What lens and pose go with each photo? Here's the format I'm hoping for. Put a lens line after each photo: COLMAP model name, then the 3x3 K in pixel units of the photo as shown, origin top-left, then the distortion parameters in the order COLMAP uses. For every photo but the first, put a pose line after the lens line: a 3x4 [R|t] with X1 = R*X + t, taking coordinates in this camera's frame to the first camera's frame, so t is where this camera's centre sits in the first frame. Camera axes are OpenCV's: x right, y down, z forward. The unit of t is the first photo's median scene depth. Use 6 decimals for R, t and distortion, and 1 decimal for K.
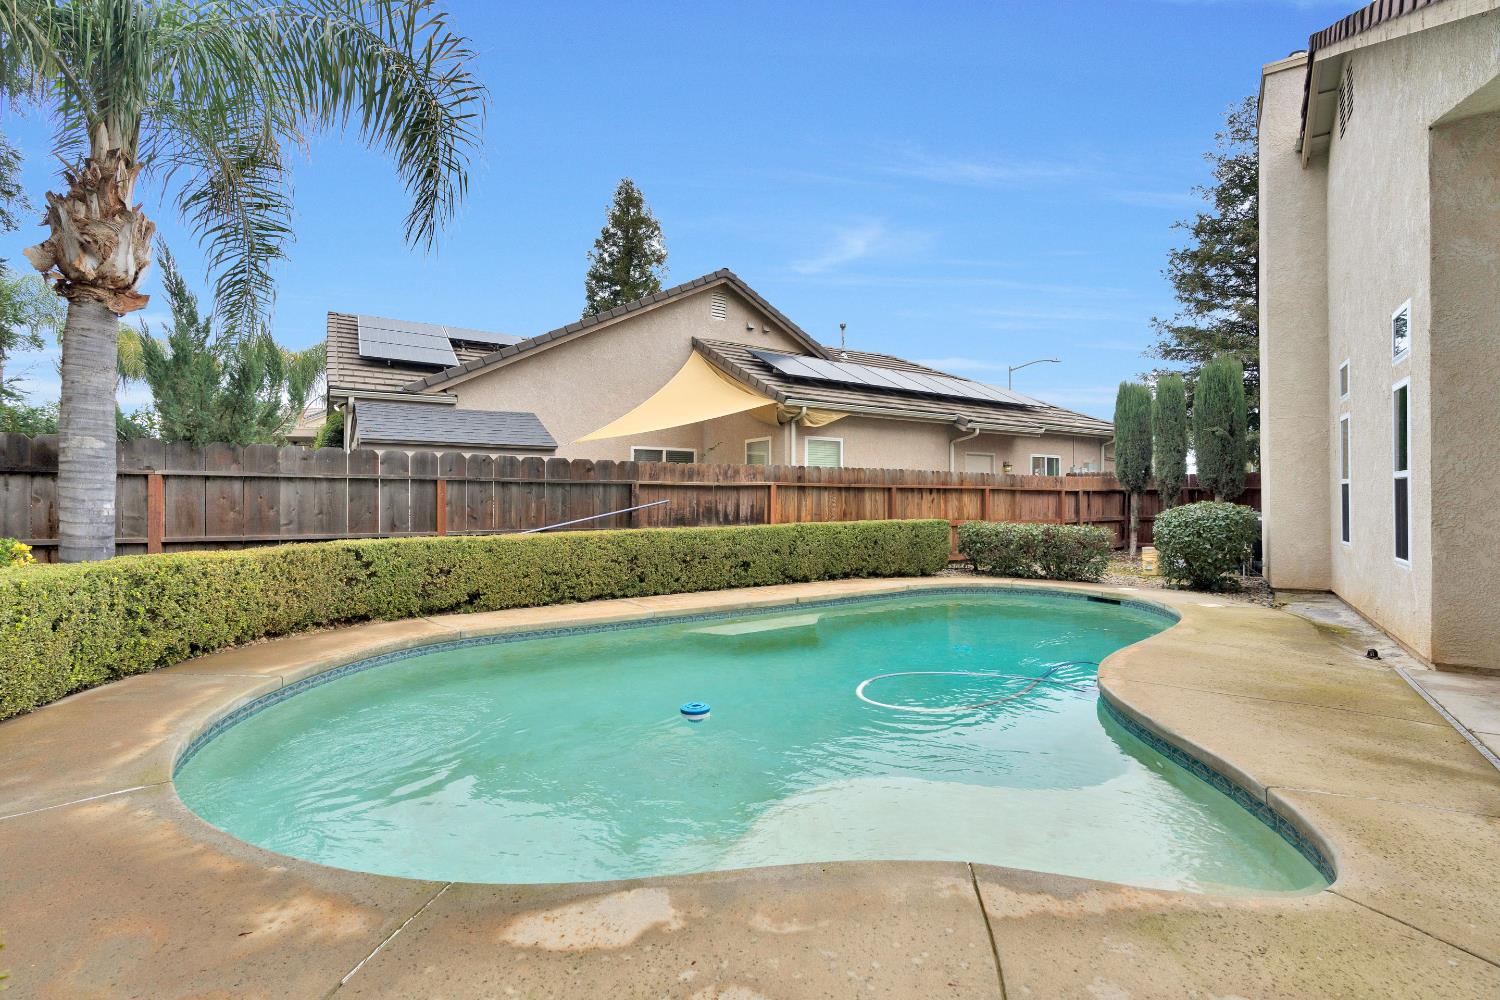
lens RADIAL K [[675.6, 0, 752.4], [0, 675.6, 495.6], [0, 0, 1]] dist [-0.007393, 0.003266]
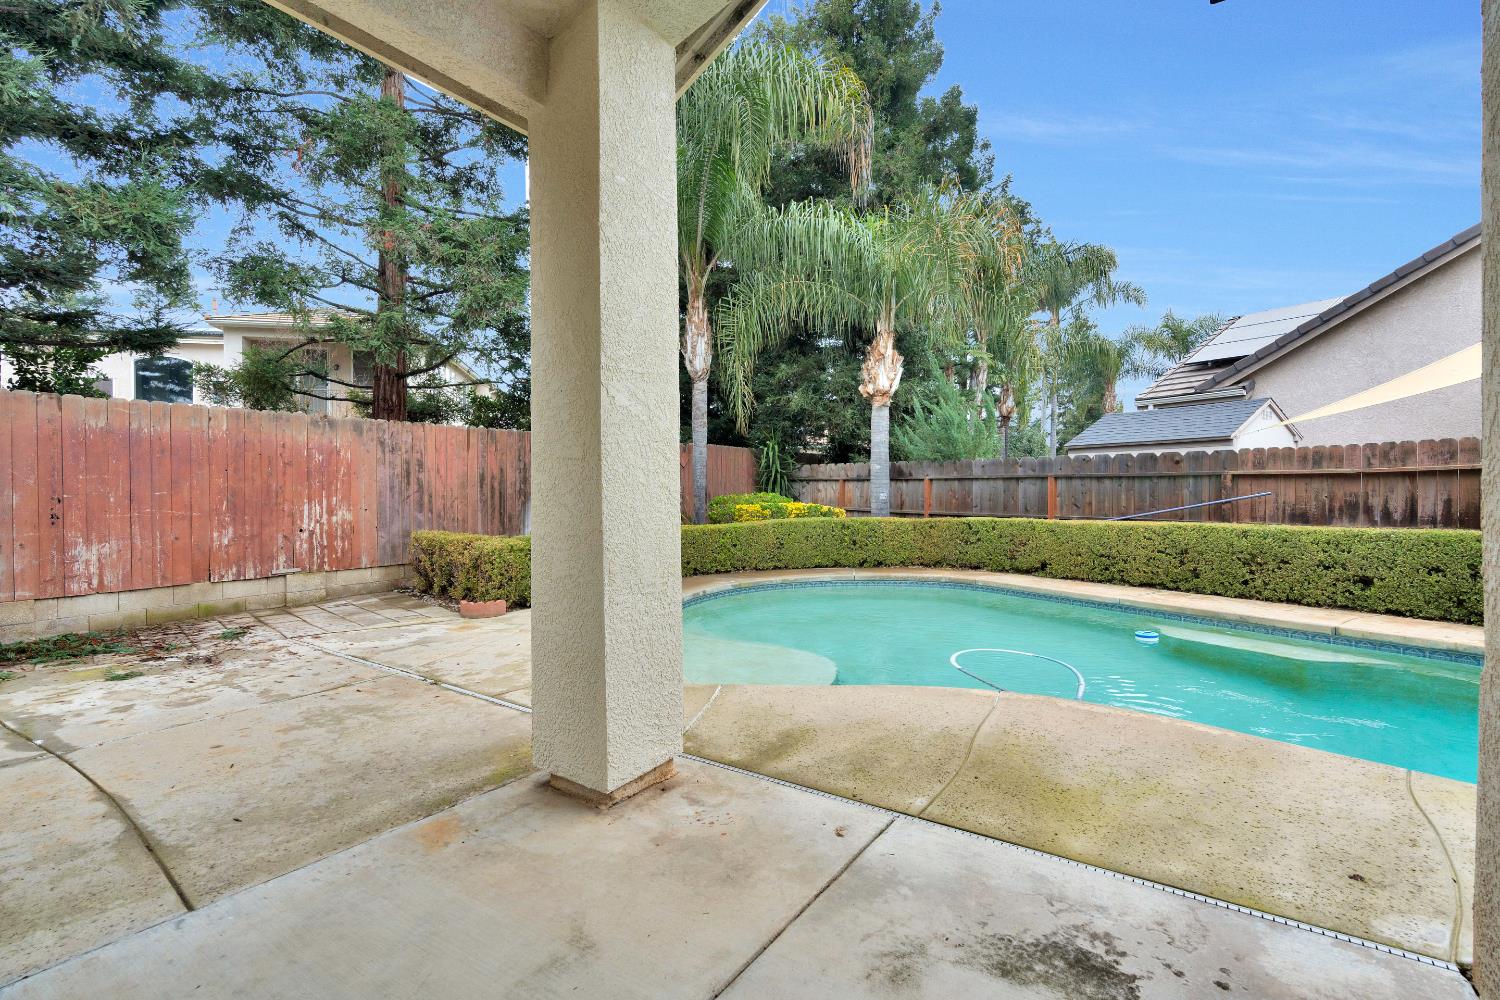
lens RADIAL K [[675.6, 0, 742.6], [0, 675.6, 487.0], [0, 0, 1]] dist [-0.007393, 0.003266]
pose [[-0.006302, -0.003843, -0.999973, 0.749680], [0.009936, 0.999943, -0.003905, -0.003000], [0.999931, -0.009960, -0.006263, 0.345590]]
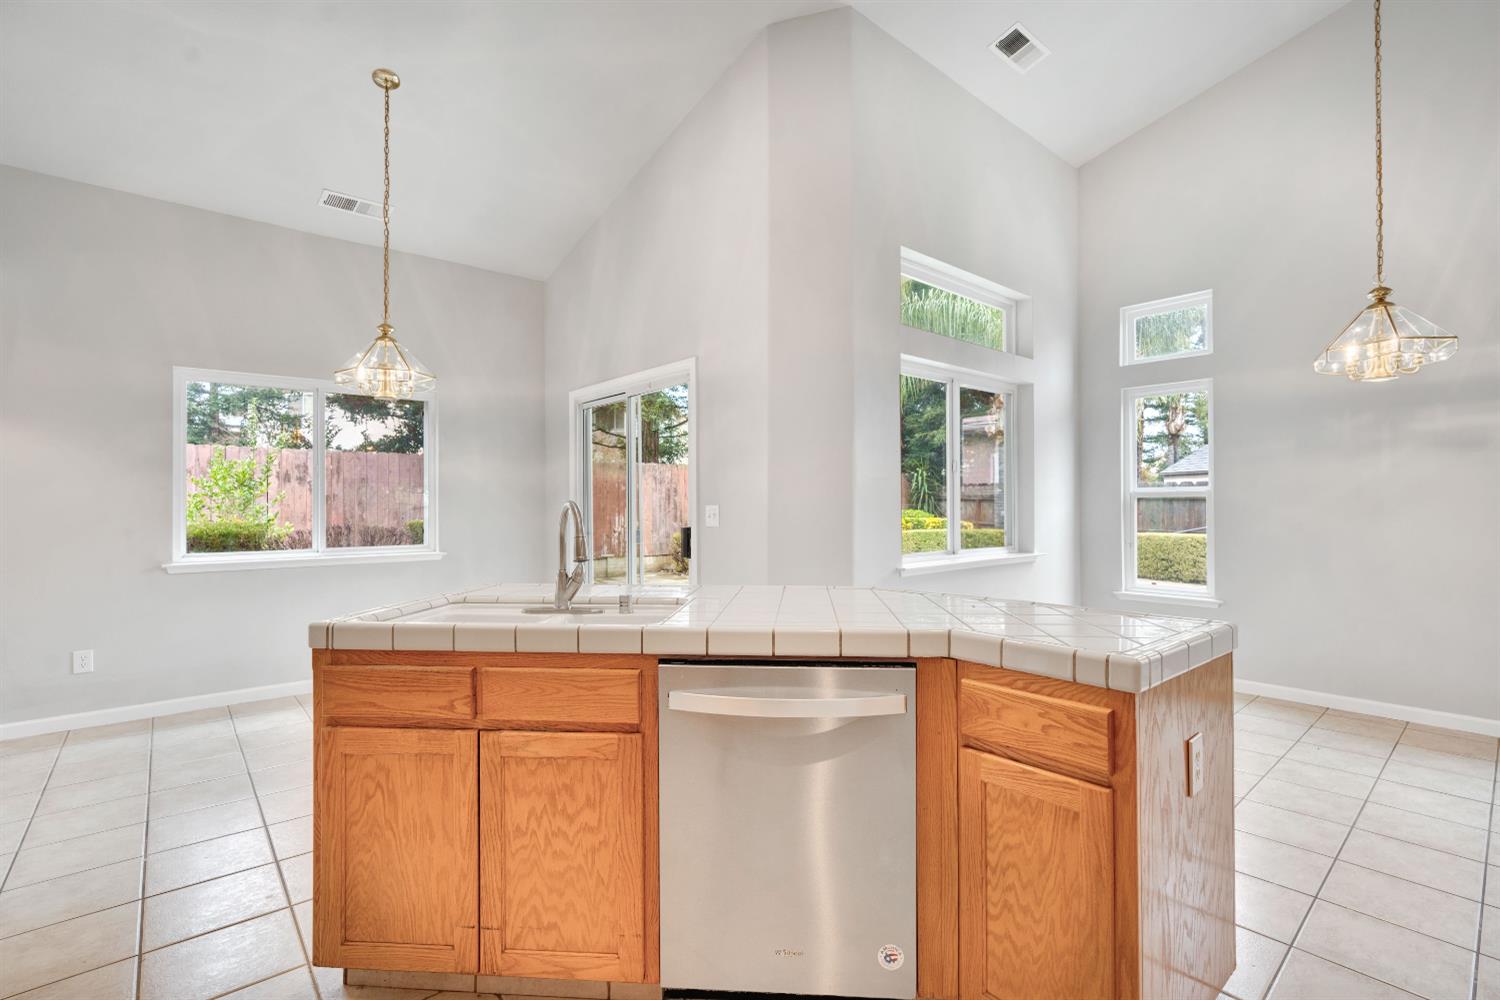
lens RADIAL K [[675.6, 0, 758.8], [0, 675.6, 500.0], [0, 0, 1]] dist [-0.007393, 0.003266]
pose [[-0.240252, -0.005985, -0.970692, 1.216499], [0.006573, 0.999948, -0.007792, -0.011115], [0.970688, -0.008252, -0.240200, 0.422293]]
